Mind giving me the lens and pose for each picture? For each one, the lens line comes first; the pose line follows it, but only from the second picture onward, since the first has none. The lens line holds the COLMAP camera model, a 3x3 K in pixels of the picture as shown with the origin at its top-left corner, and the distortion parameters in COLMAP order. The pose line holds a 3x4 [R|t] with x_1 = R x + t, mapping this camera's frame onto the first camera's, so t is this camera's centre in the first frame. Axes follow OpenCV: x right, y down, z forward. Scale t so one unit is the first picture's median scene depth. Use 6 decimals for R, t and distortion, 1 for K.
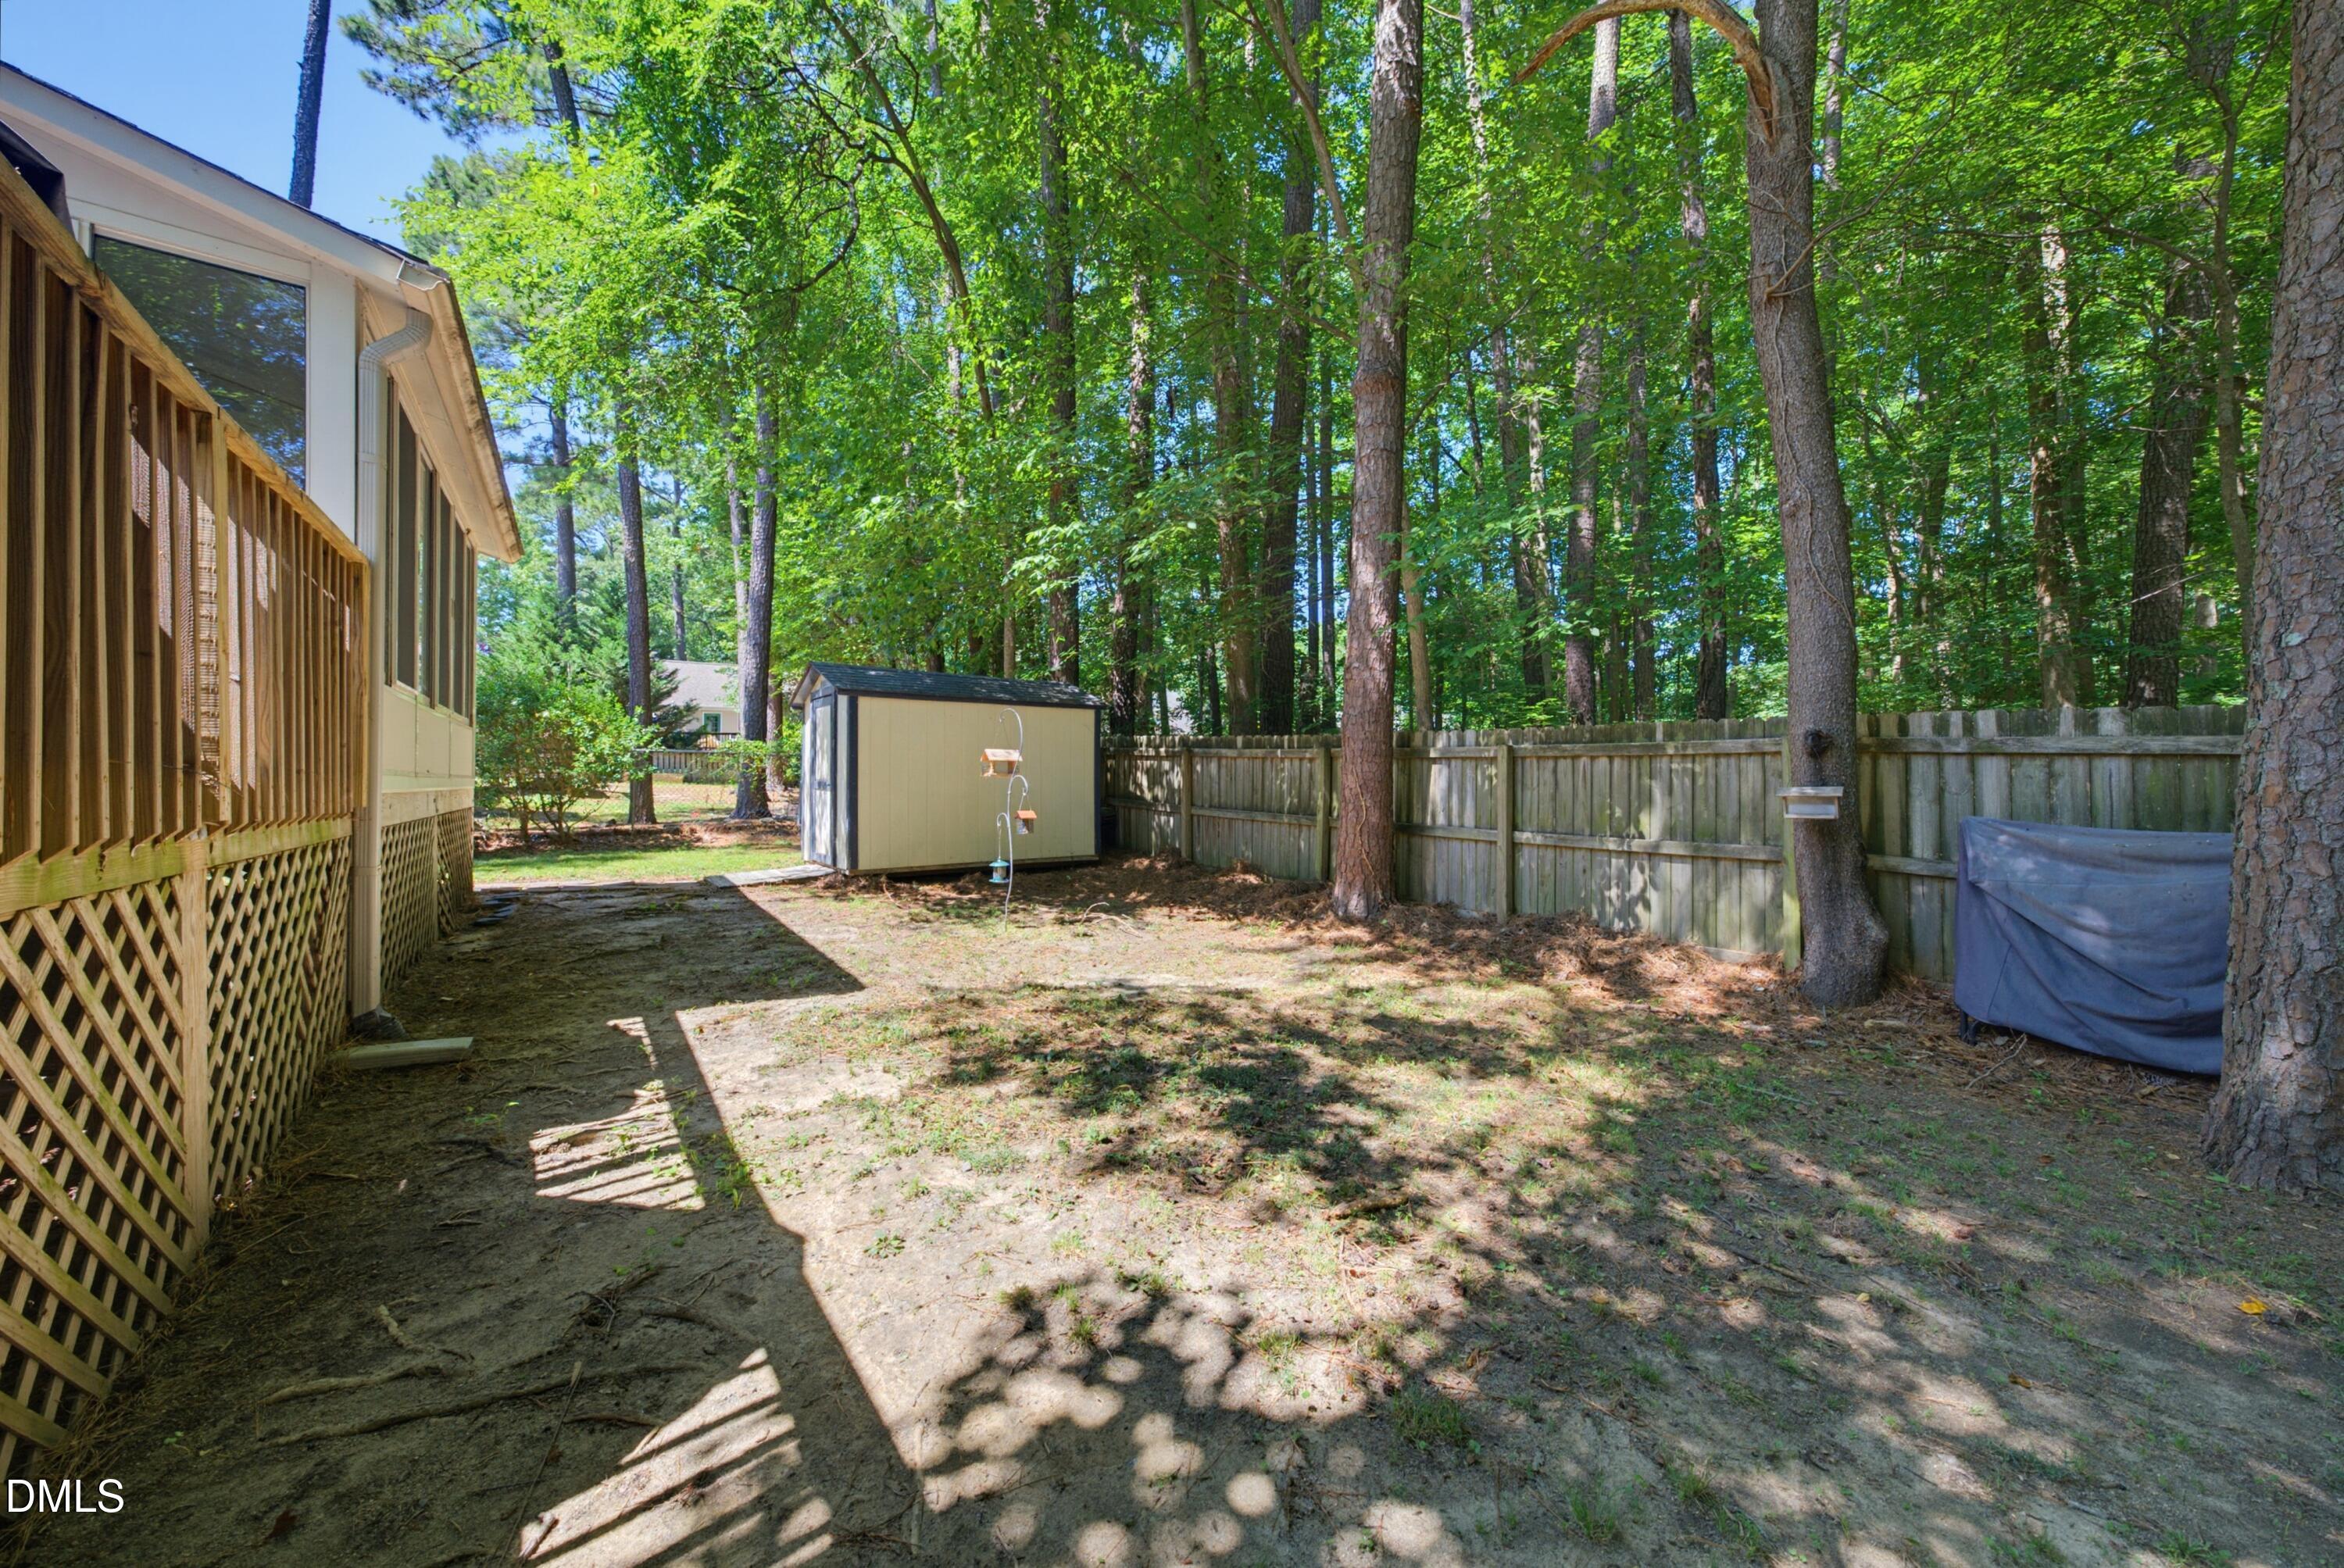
lens RADIAL K [[816.4, 0, 1214.4], [0, 816.4, 784.2], [0, 0, 1]] dist [-0.000515, 0.007551]
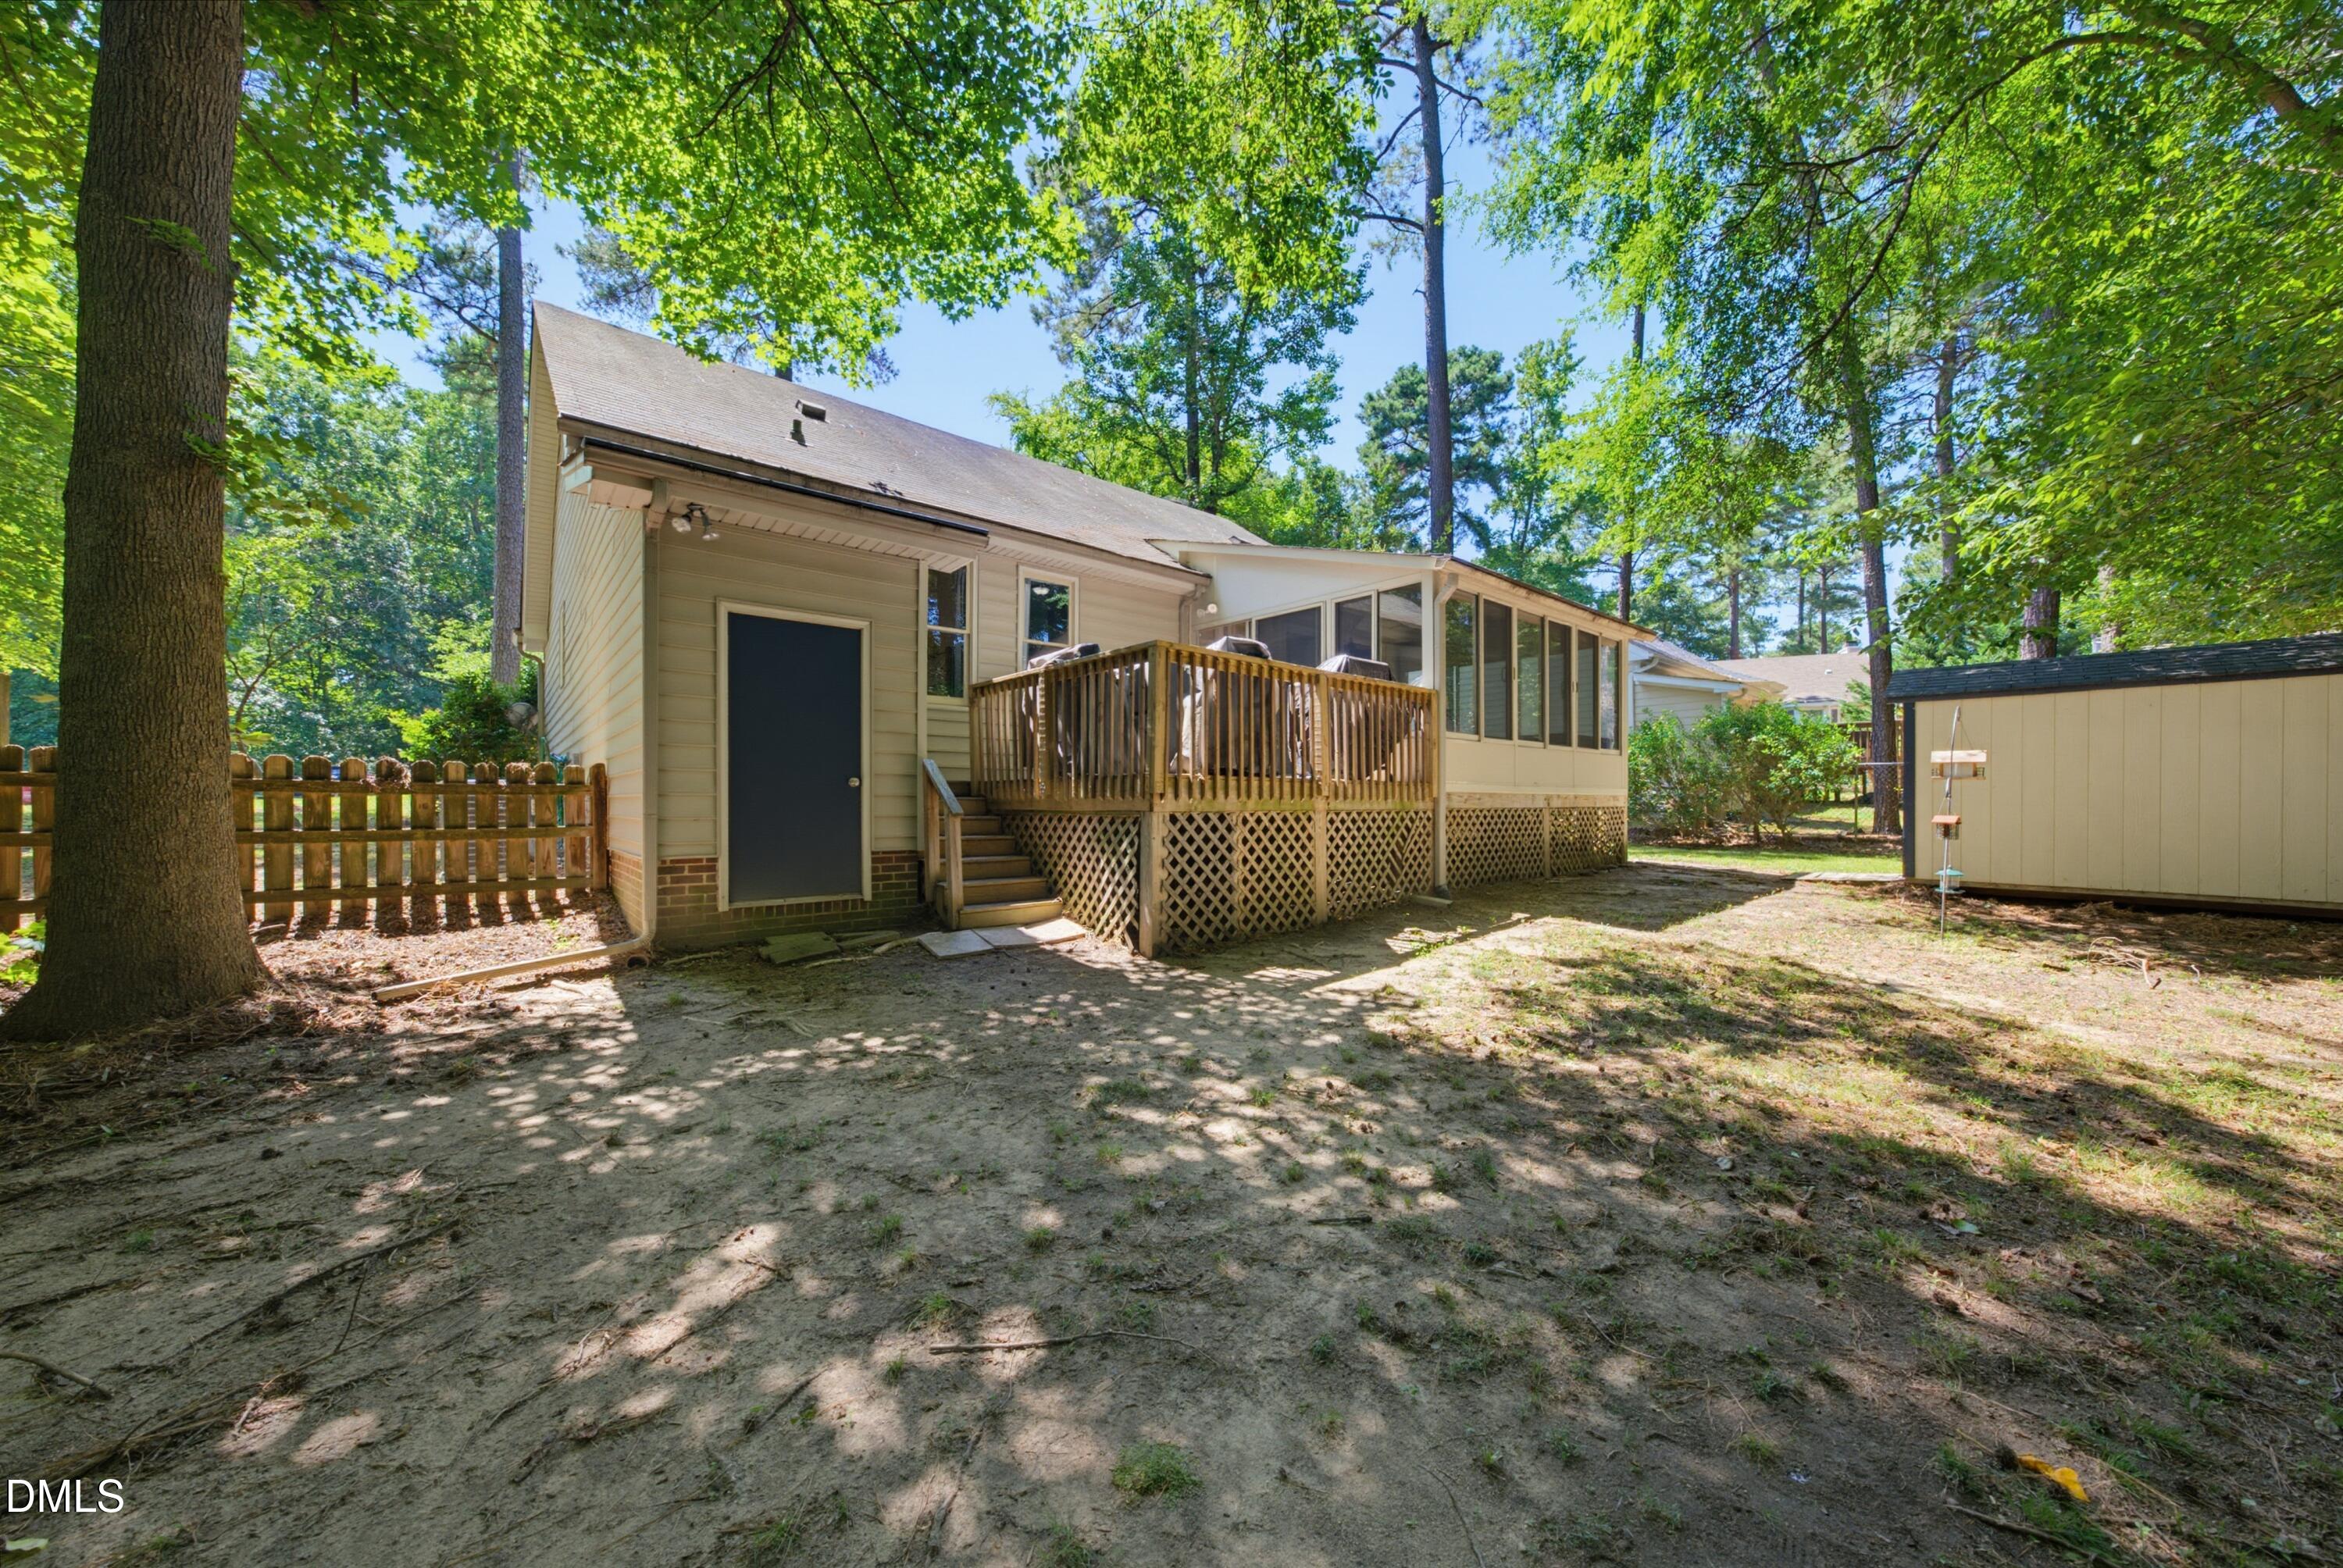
lens RADIAL K [[810.0, 0, 1155.2], [0, 810.0, 782.3], [0, 0, 1]] dist [-0.029190, 0.014036]
pose [[0.019824, -0.020036, -0.999603, 1.763149], [-0.007228, 0.999770, -0.020182, 0.049306], [0.999777, 0.007625, 0.019675, 0.193749]]
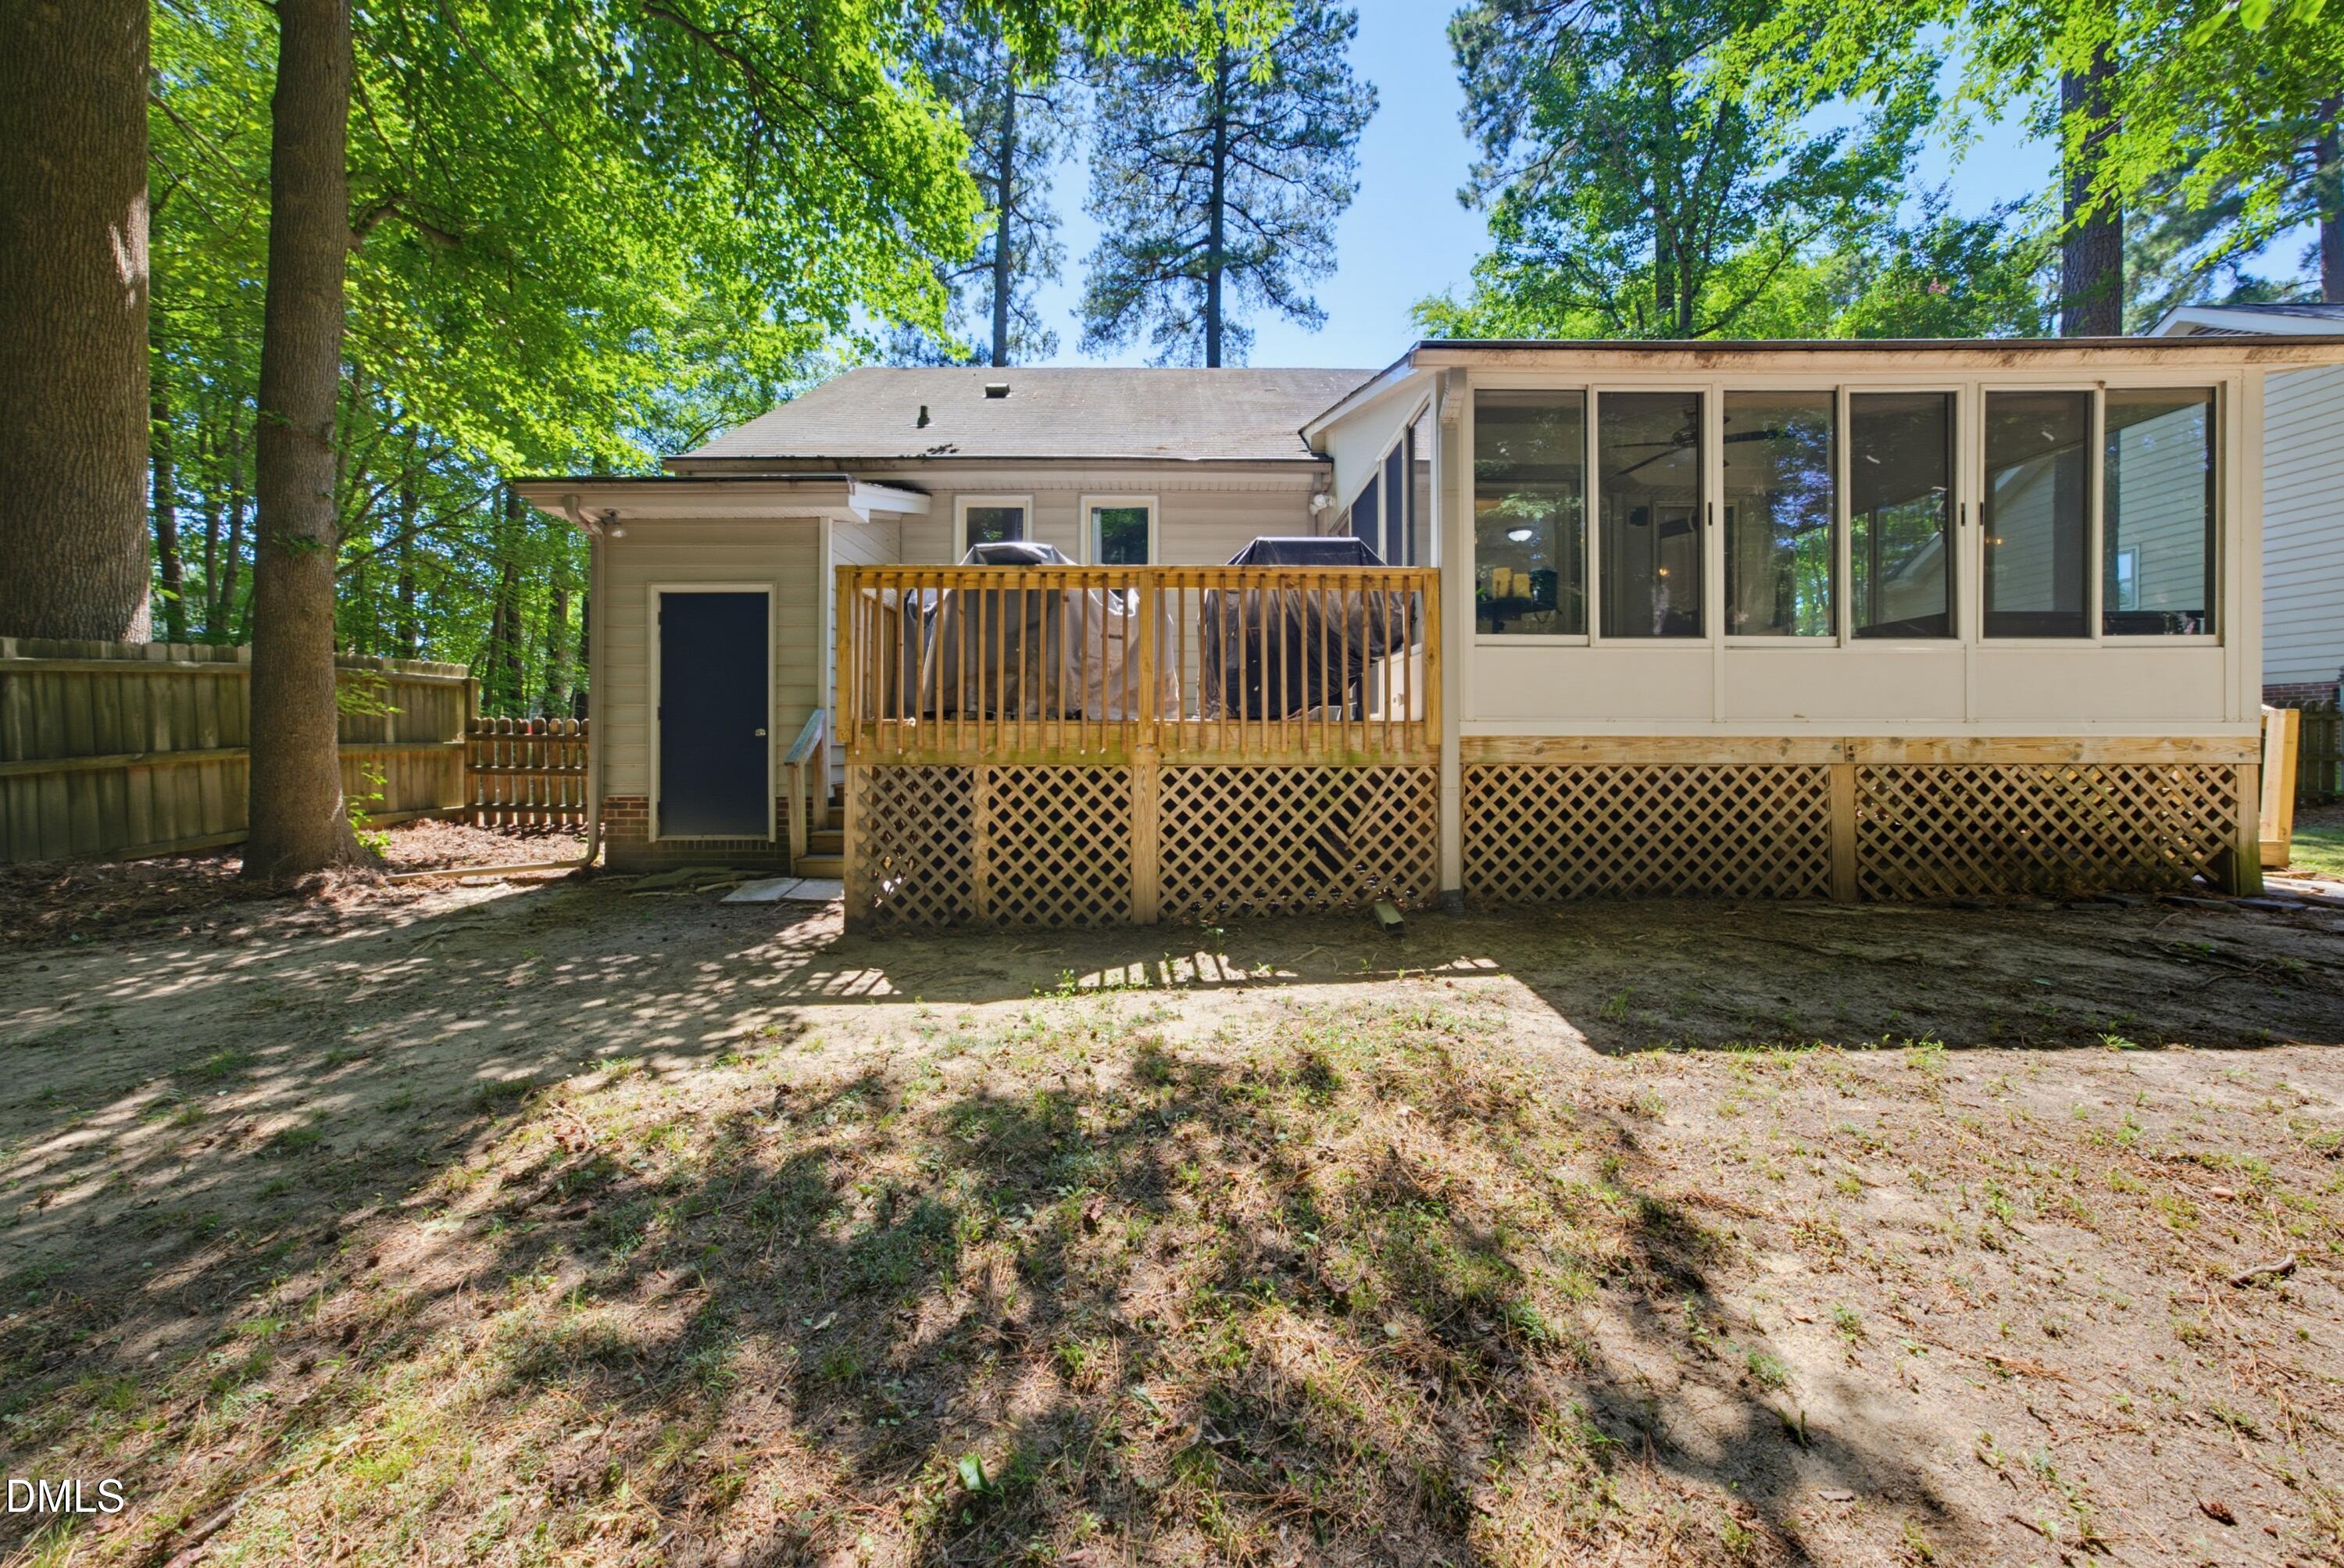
lens RADIAL K [[802.8, 0, 1171.2], [0, 802.8, 724.4], [0, 0, 1]] dist [-0.021805, 0.013747]
pose [[-0.624302, -0.012653, -0.781080, 0.471271], [-0.000595, 0.999876, -0.015722, 0.017998], [0.781183, -0.009350, -0.624233, 2.115394]]
